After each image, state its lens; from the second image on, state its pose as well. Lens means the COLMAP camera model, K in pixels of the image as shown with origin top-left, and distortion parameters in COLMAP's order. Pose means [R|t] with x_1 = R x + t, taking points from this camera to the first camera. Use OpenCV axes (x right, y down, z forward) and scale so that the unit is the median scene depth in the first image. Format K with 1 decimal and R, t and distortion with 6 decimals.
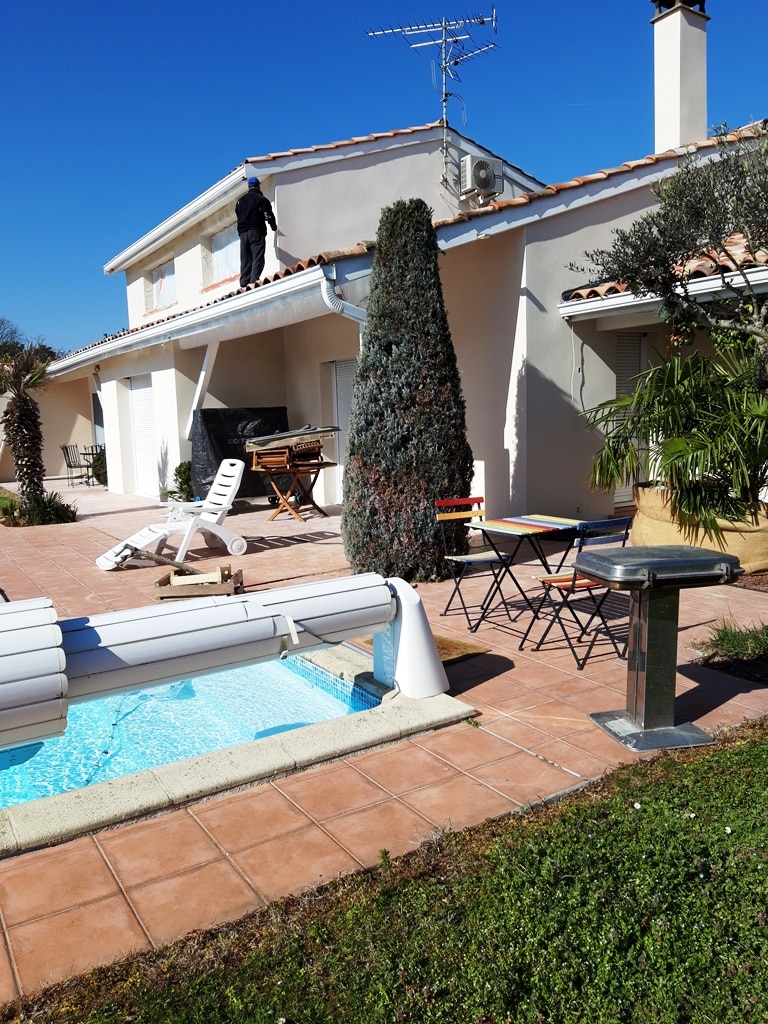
lens RADIAL K [[786.6, 0, 385.6], [0, 786.6, 510.7], [0, 0, 1]] dist [0.080971, -0.132978]
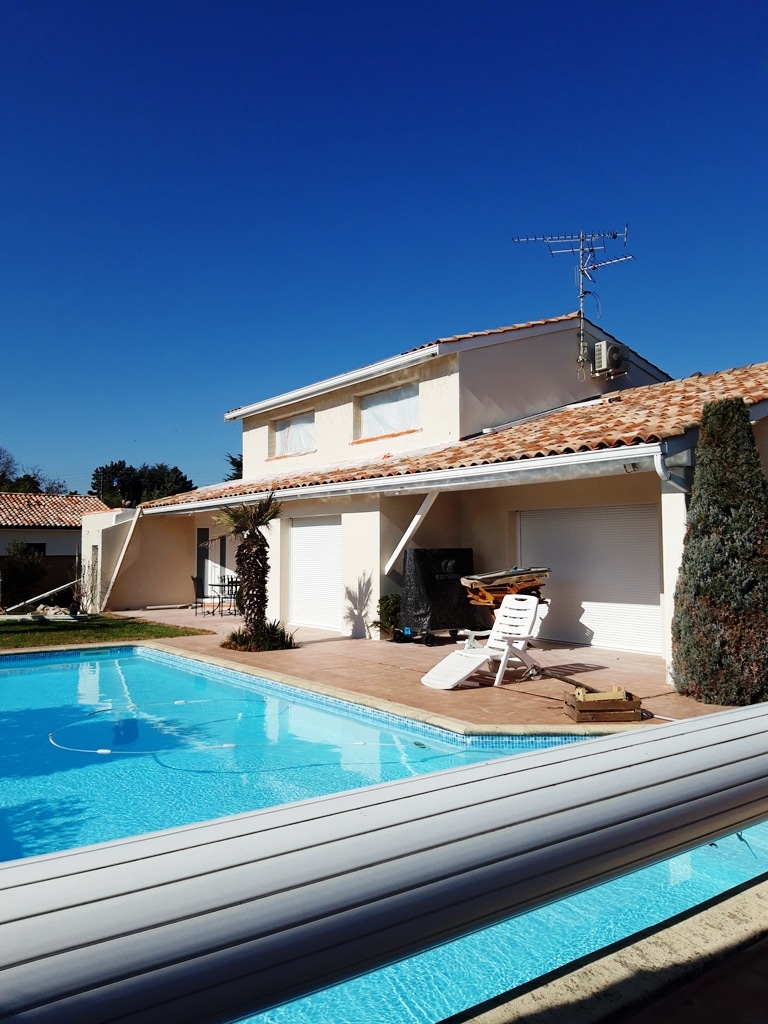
lens RADIAL K [[786.6, 0, 382.1], [0, 786.6, 503.2], [0, 0, 1]] dist [0.080971, -0.132978]
pose [[0.998283, 0.034332, 0.047468, -0.604582], [-0.025124, 0.982884, -0.182502, 0.025295], [-0.052921, 0.180996, 0.982059, -0.204682]]
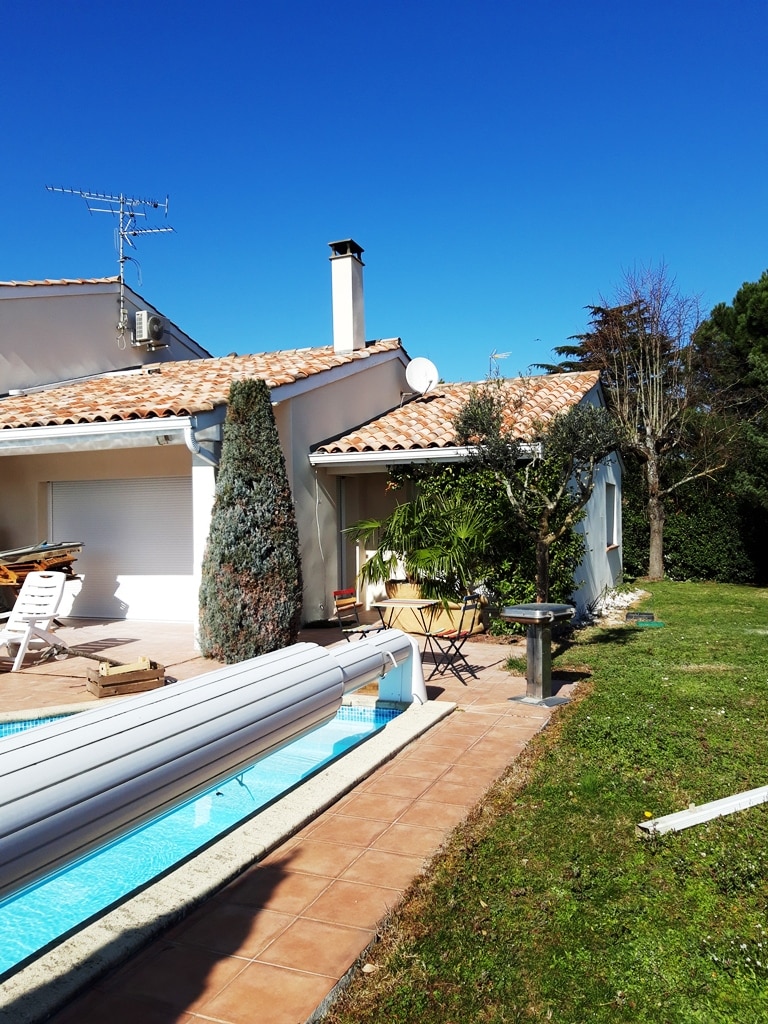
lens RADIAL K [[786.6, 0, 385.5], [0, 786.6, 506.1], [0, 0, 1]] dist [0.080971, -0.132978]
pose [[0.821541, 0.031536, 0.569276, -0.574372], [0.057128, 0.988891, -0.137225, 0.029529], [-0.567280, 0.145258, 0.810613, -0.213320]]
